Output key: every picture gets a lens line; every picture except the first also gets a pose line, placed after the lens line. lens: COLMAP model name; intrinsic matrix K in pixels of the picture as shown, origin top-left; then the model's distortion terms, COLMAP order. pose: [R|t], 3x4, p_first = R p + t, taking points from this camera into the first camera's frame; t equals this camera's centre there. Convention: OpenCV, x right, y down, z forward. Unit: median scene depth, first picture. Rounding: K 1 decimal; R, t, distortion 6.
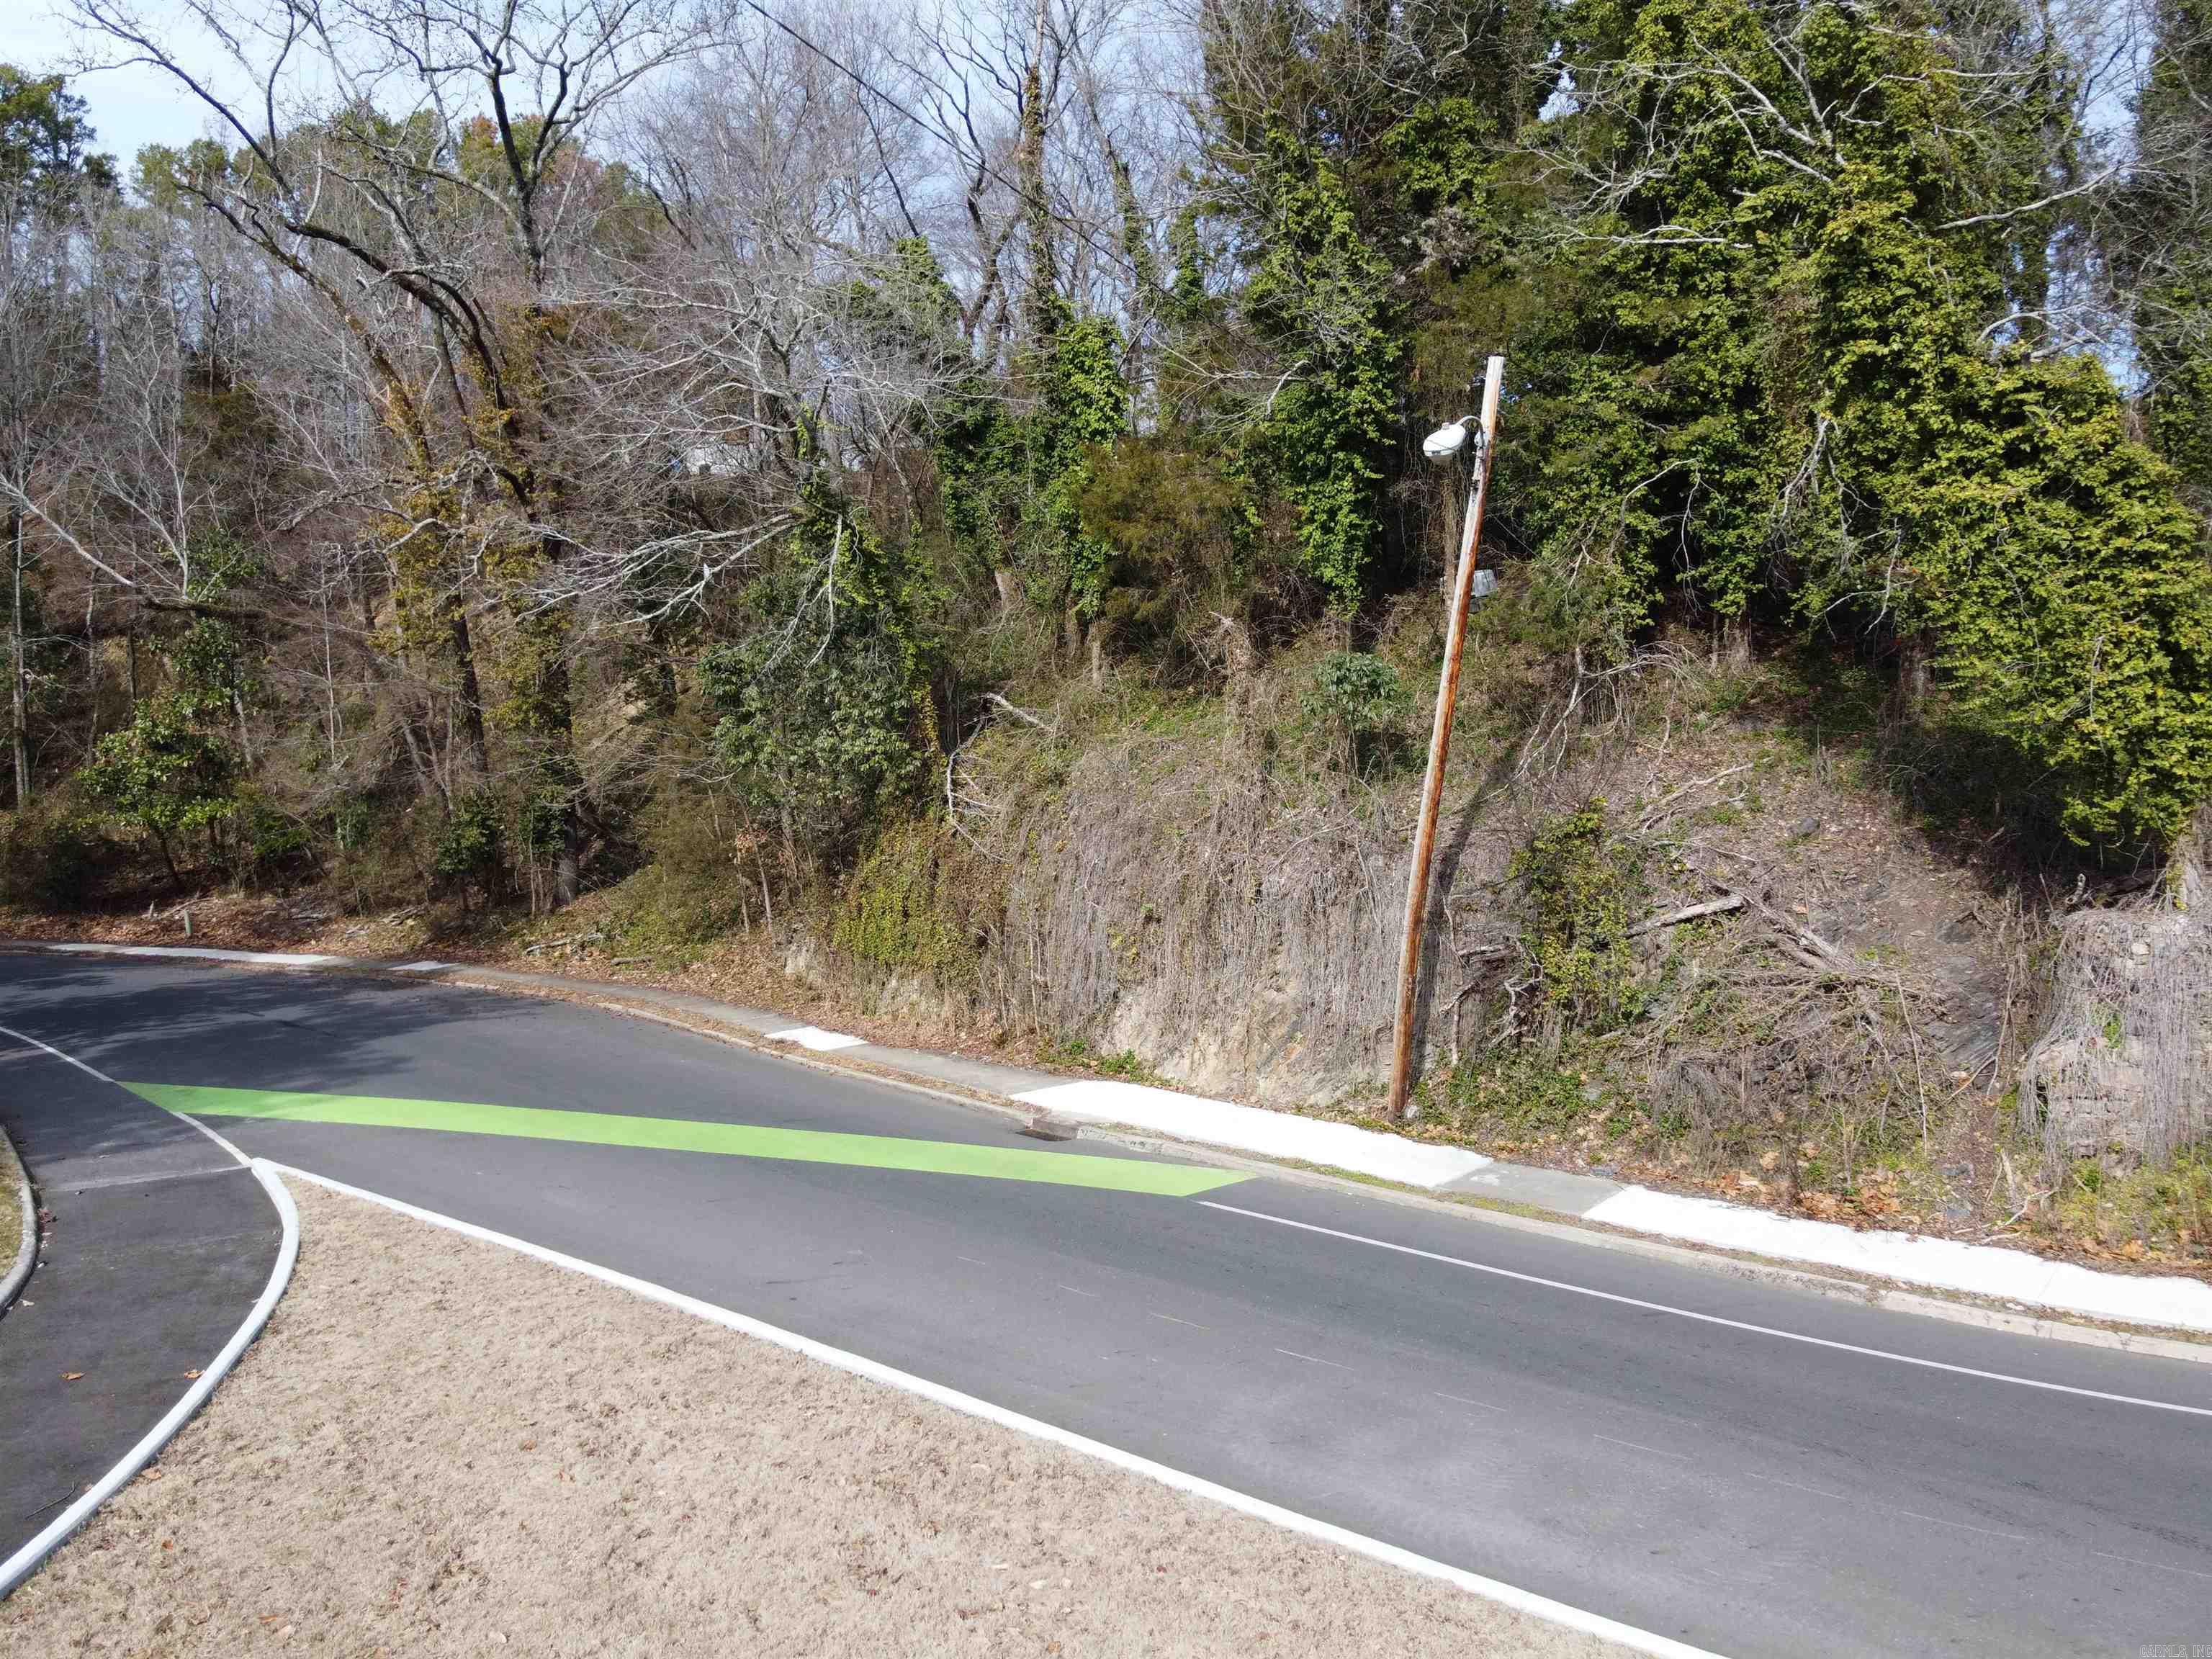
lens RADIAL K [[1615.7, 0, 1090.4], [0, 1615.7, 813.5], [0, 0, 1]] dist [0.121598, -0.214320]
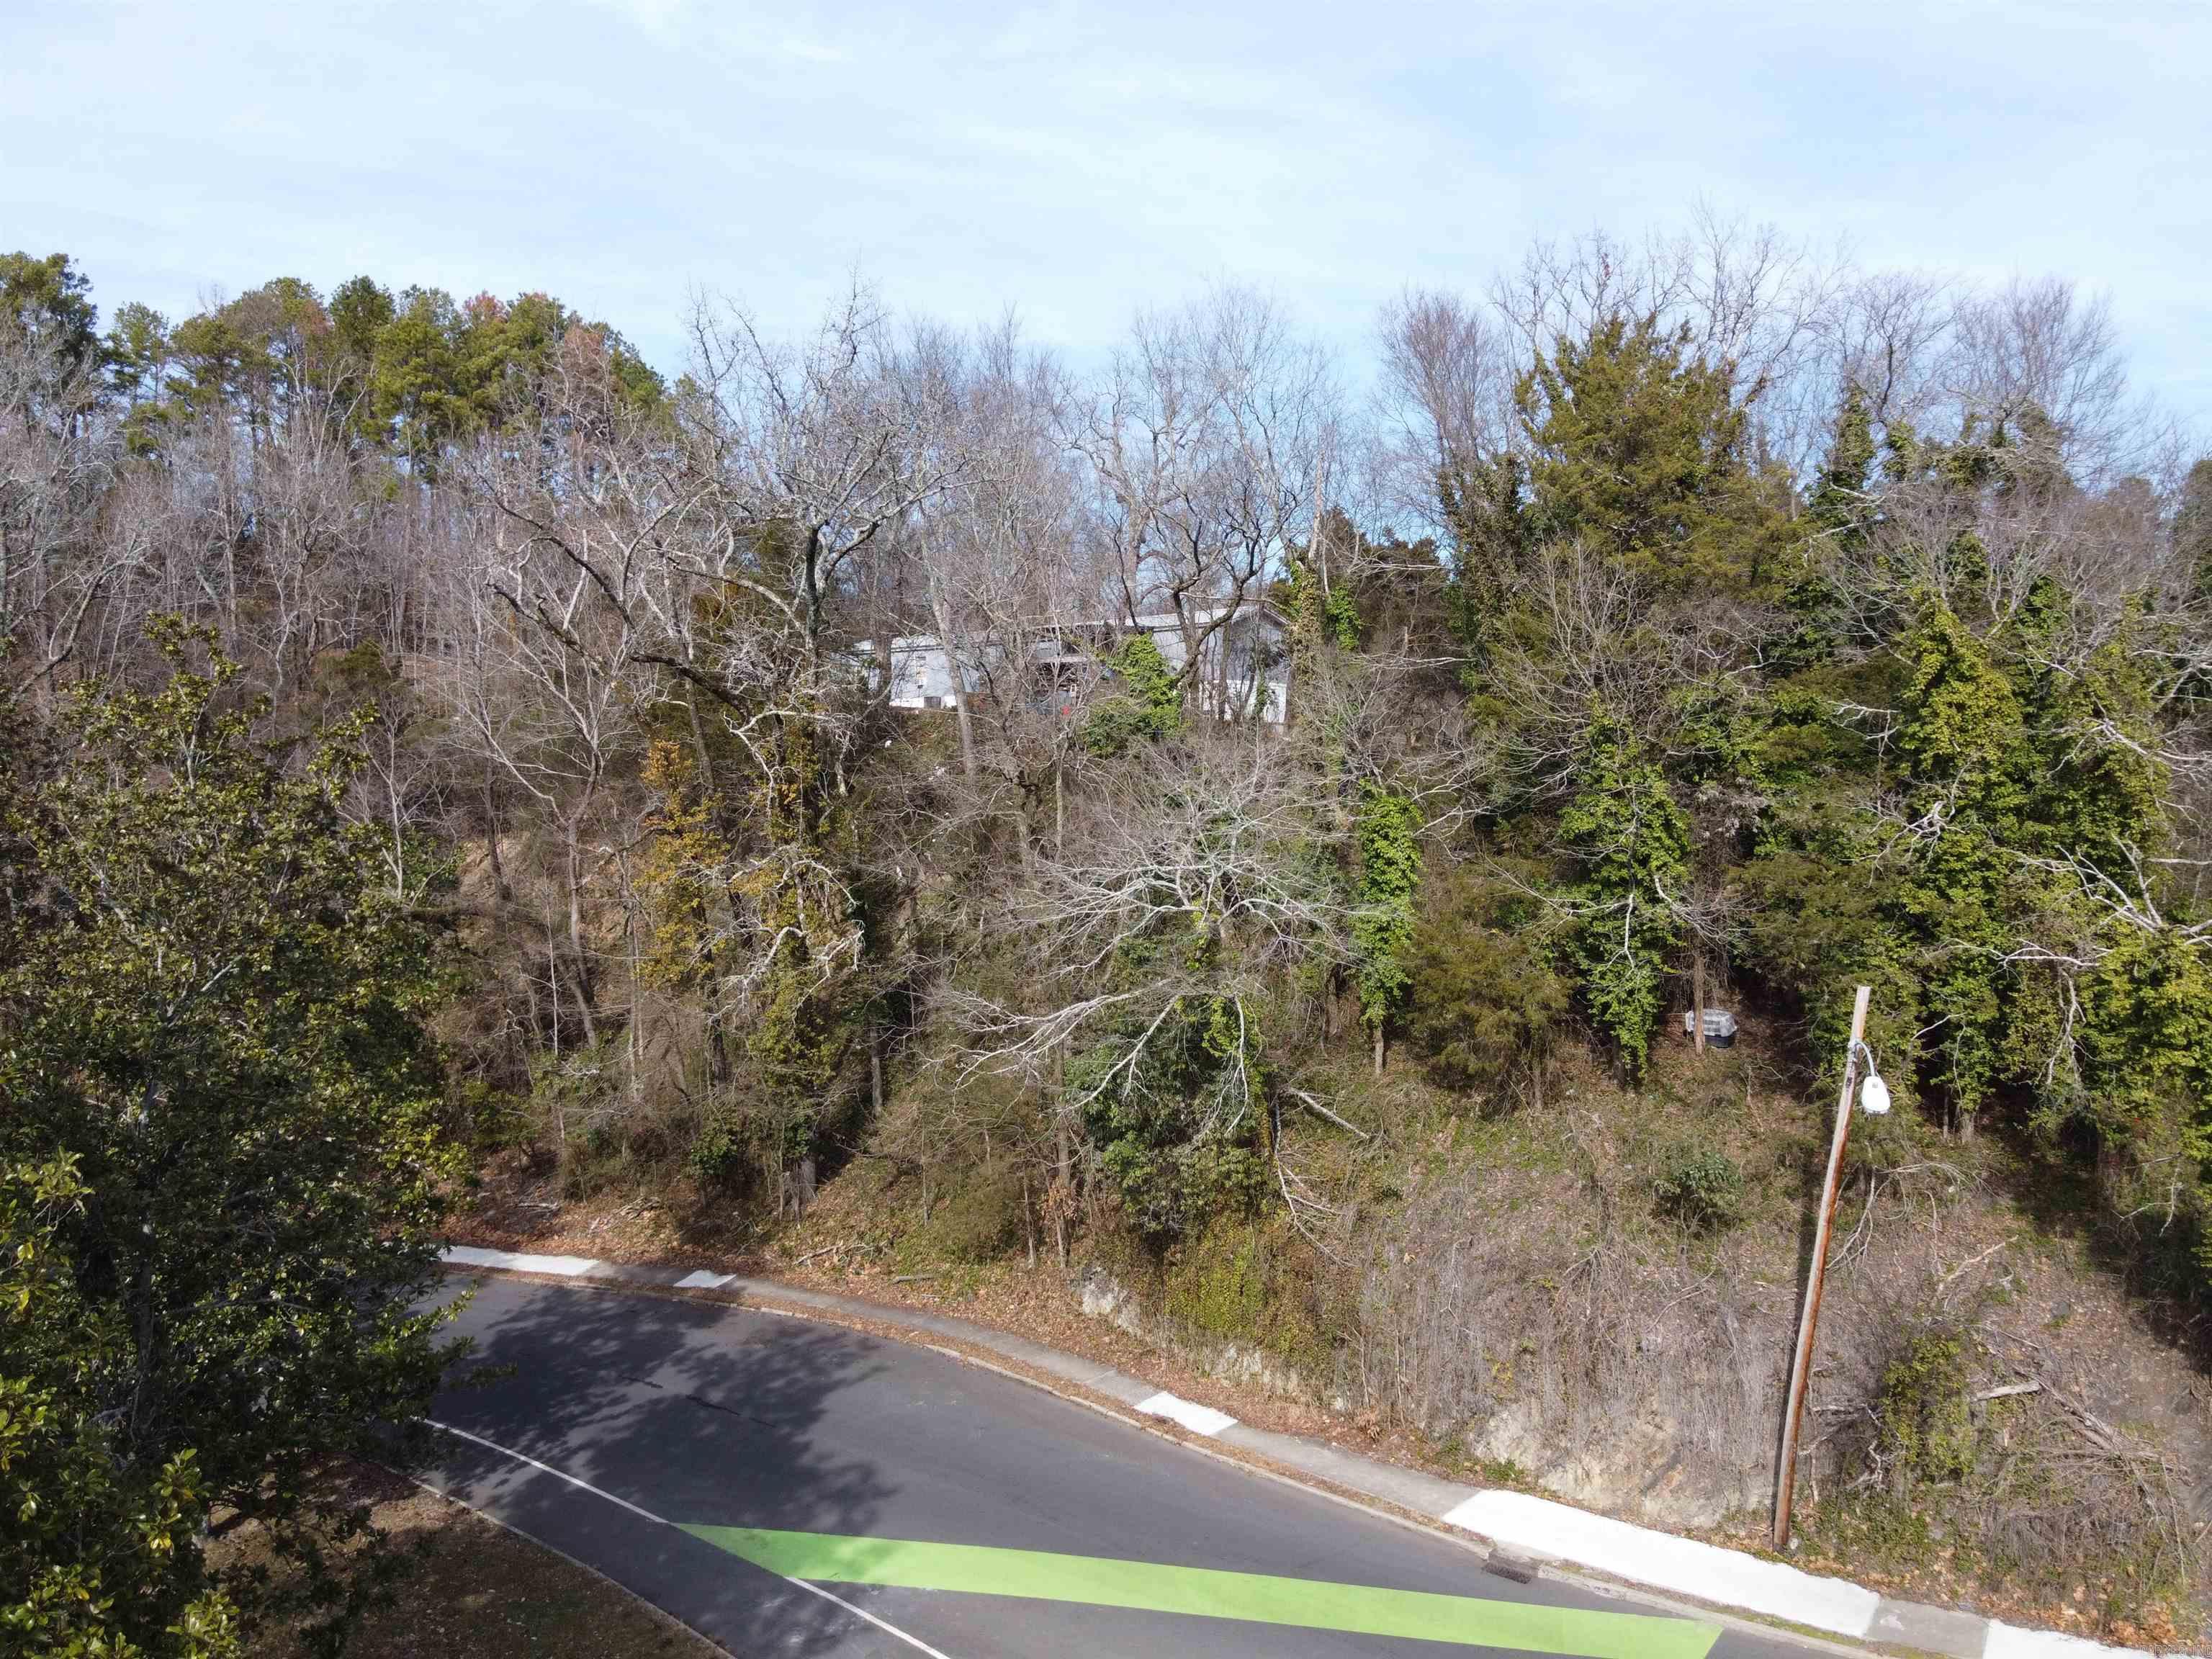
lens RADIAL K [[1615.7, 0, 1090.4], [0, 1615.7, 813.5], [0, 0, 1]] dist [0.121598, -0.214320]
pose [[0.994062, -0.005850, 0.108662, -0.431577], [0.007582, 0.999851, -0.015533, -0.331627], [-0.108555, 0.016265, 0.993957, -0.219507]]
